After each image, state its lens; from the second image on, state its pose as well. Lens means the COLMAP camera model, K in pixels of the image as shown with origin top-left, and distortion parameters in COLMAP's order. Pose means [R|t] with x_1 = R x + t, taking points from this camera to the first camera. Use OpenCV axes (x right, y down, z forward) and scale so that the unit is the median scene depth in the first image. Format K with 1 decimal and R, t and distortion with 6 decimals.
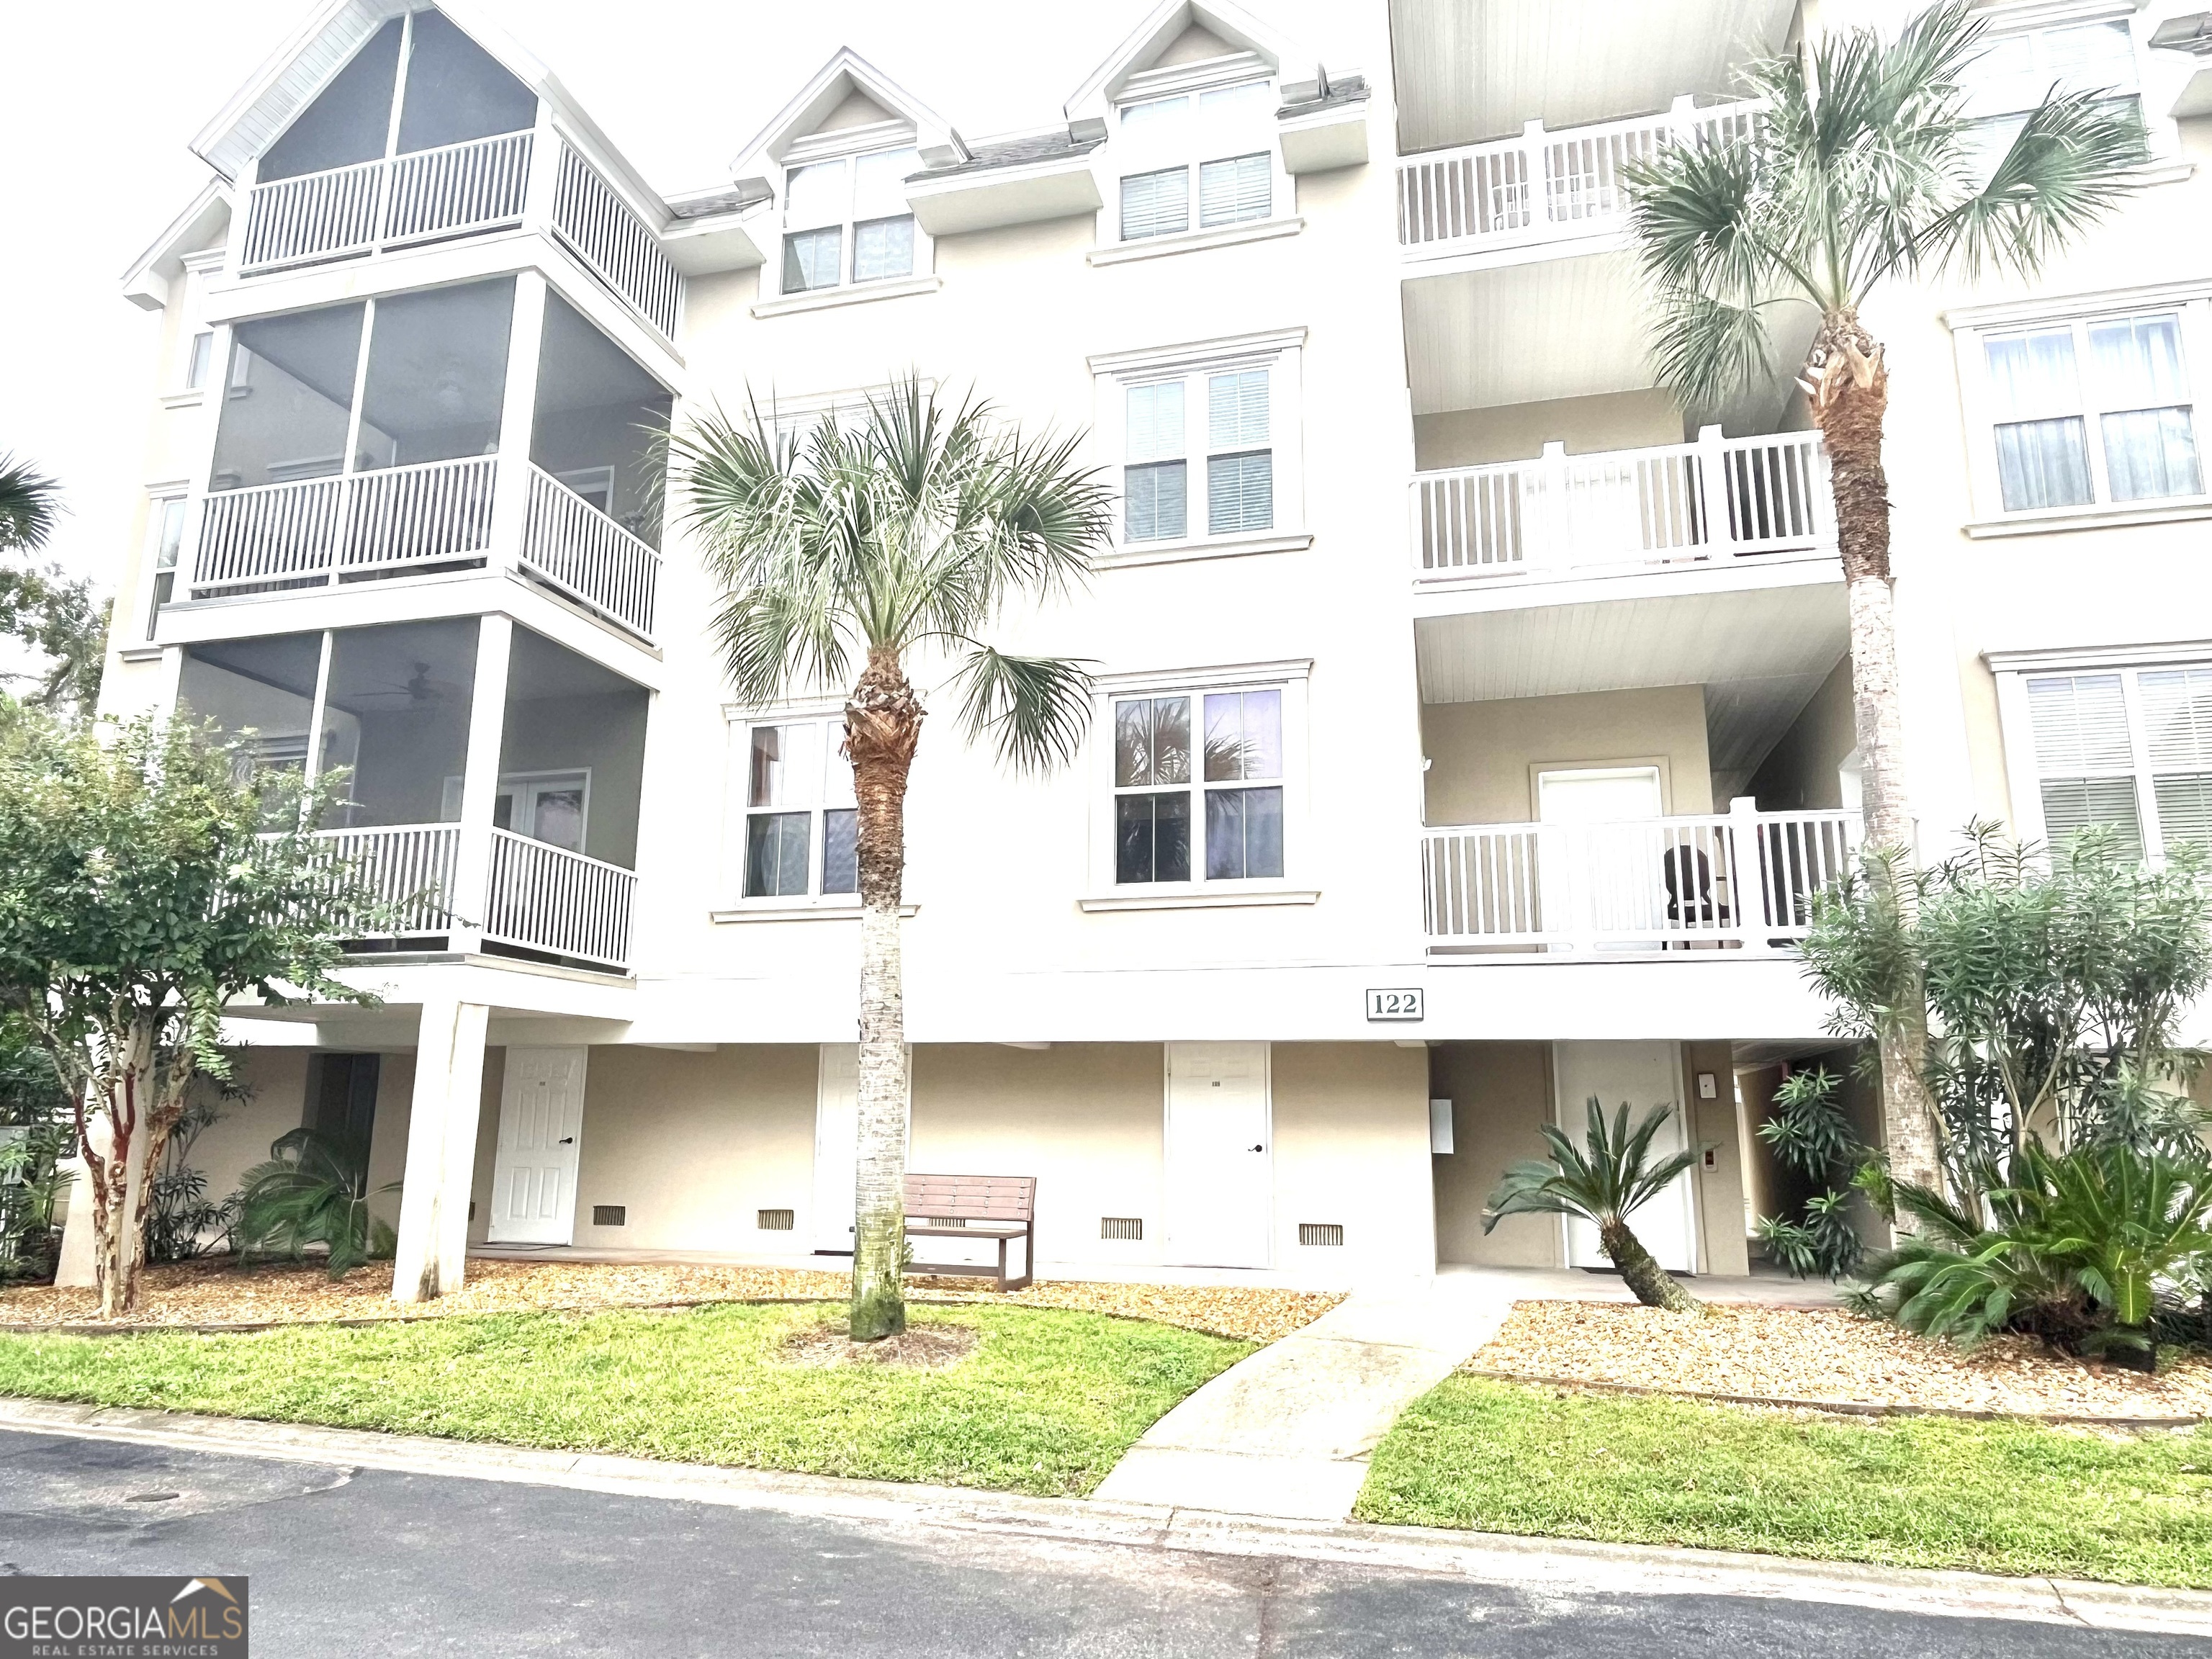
lens RADIAL K [[1386.8, 0, 1096.1], [0, 1386.8, 852.7], [0, 0, 1]] dist [-0.000621, -0.004111]
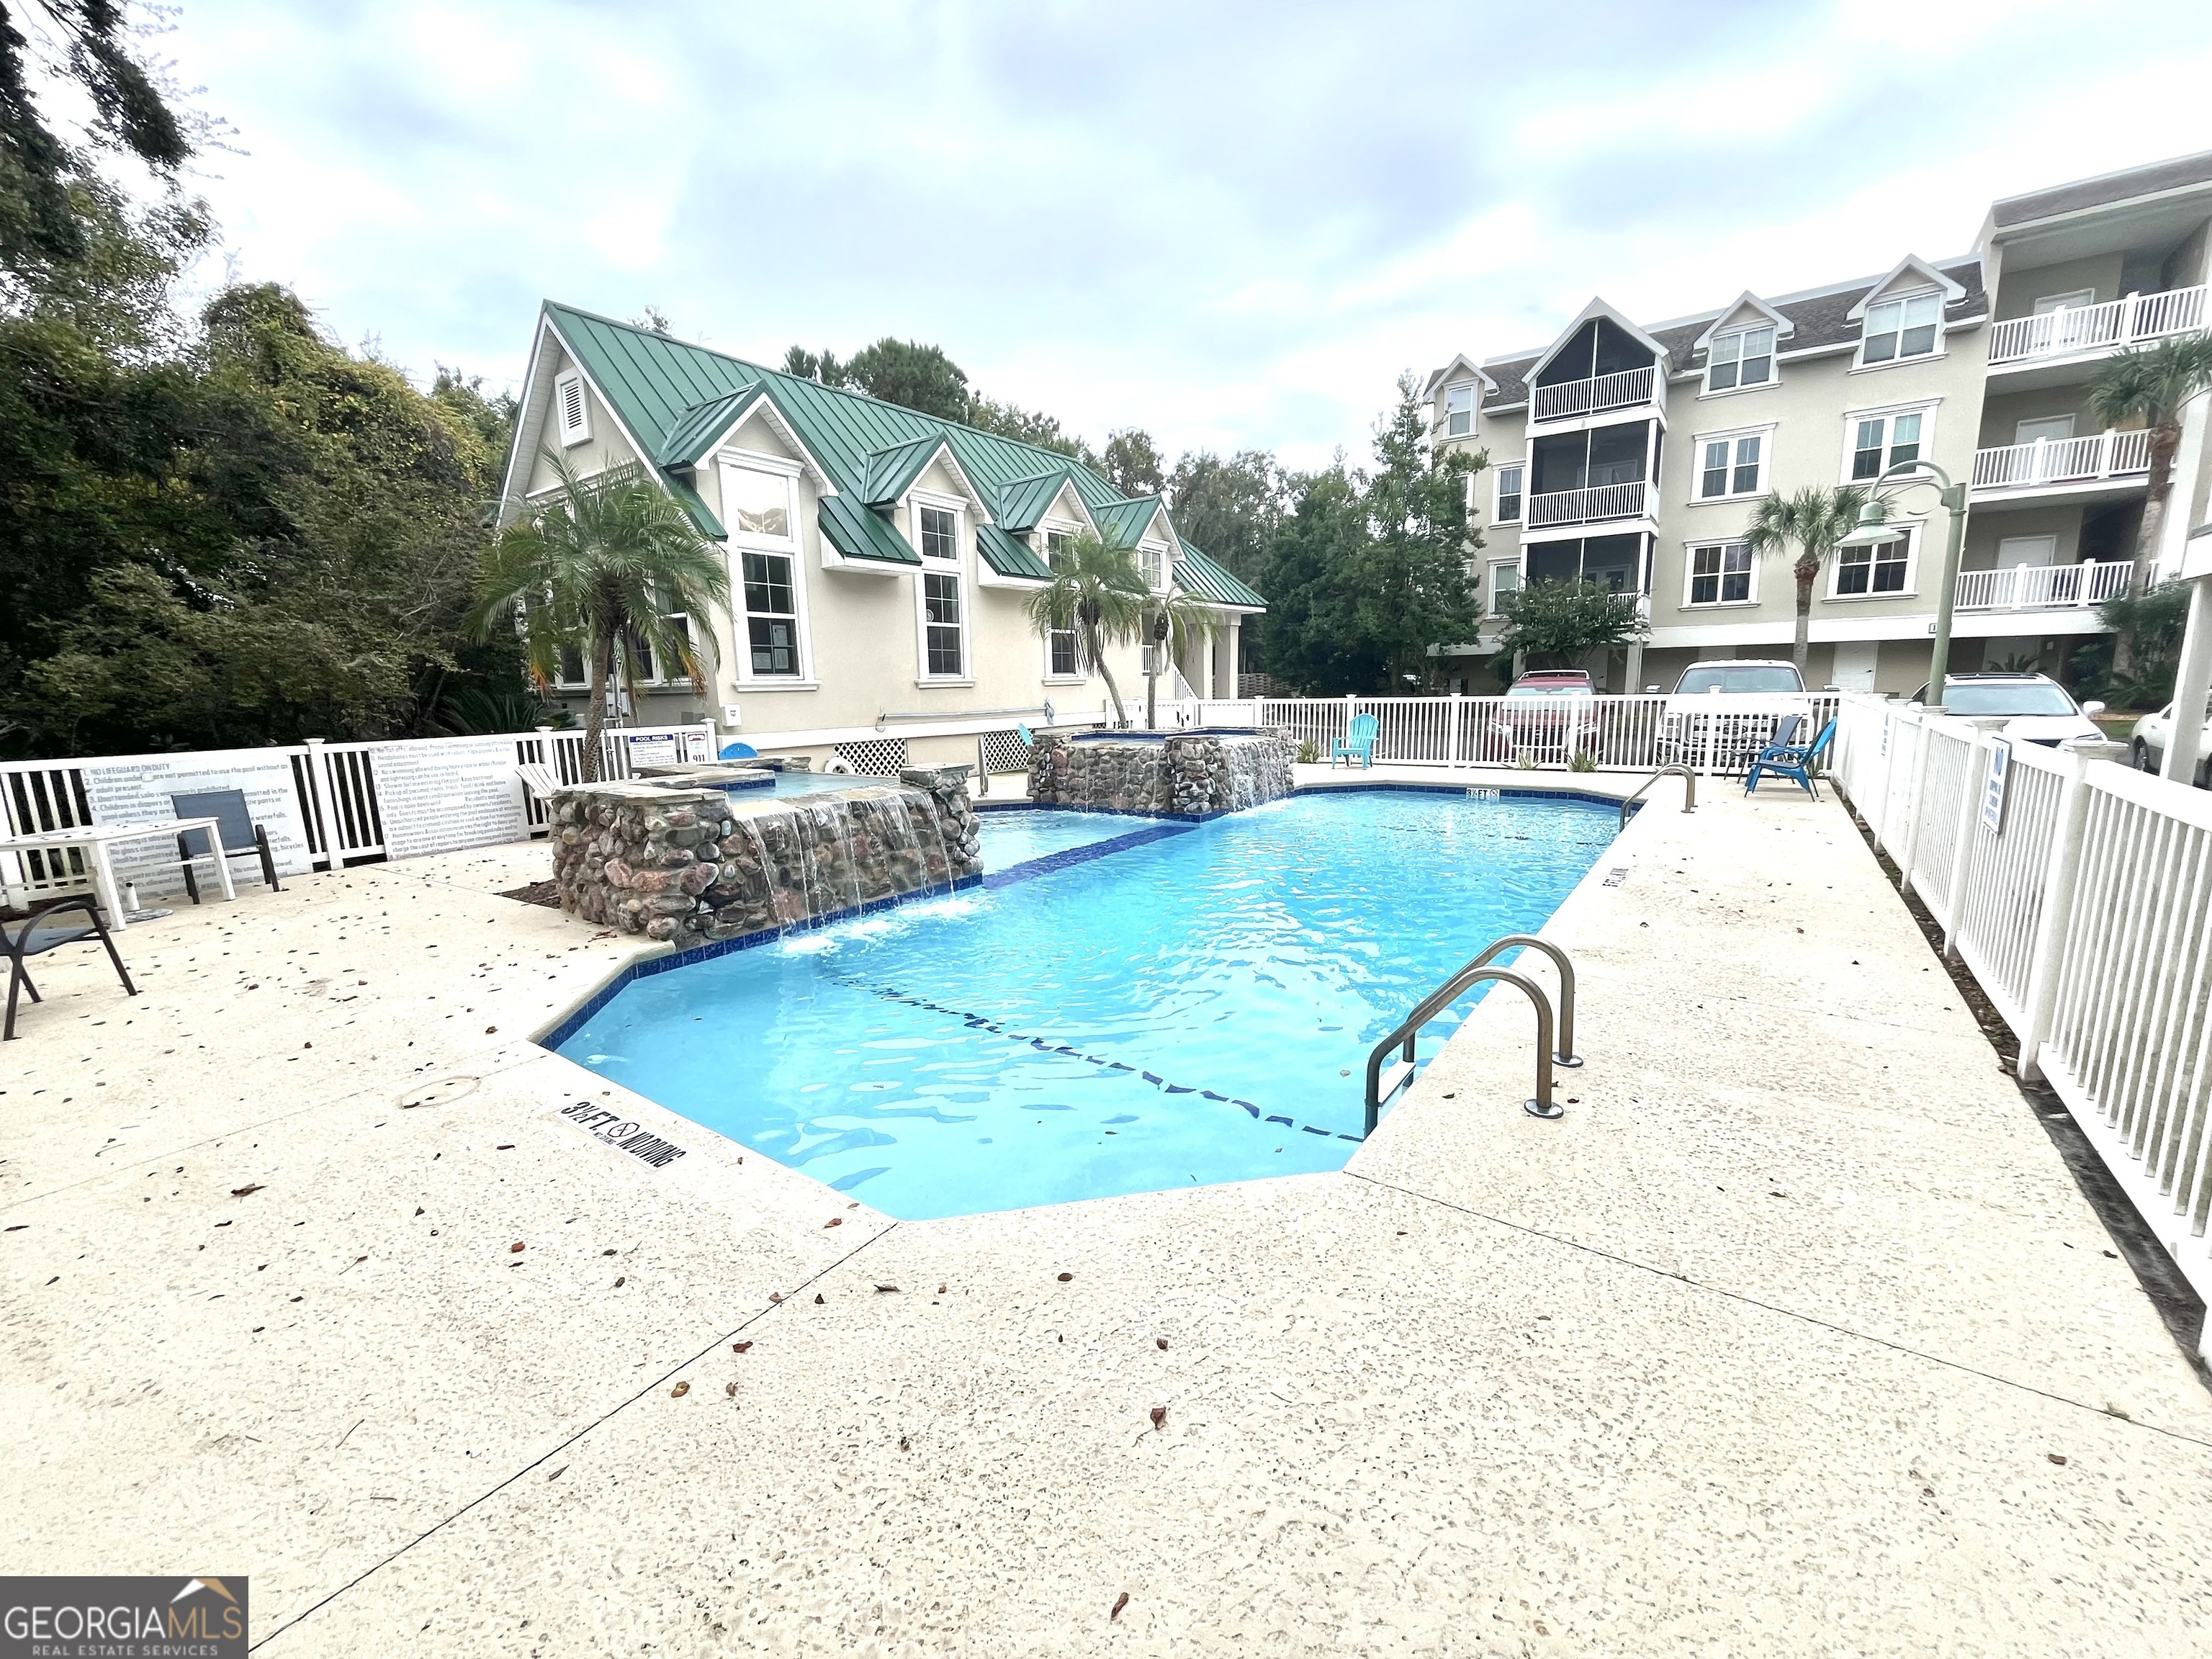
lens RADIAL K [[904.0, 0, 1095.7], [0, 904.0, 832.7], [0, 0, 1]] dist [0.004289, -0.000569]
pose [[0.930980, 0.027958, -0.363998, -0.892880], [0.108042, 0.931298, 0.347866, -0.420843], [0.348717, -0.363183, 0.863999, -1.847668]]
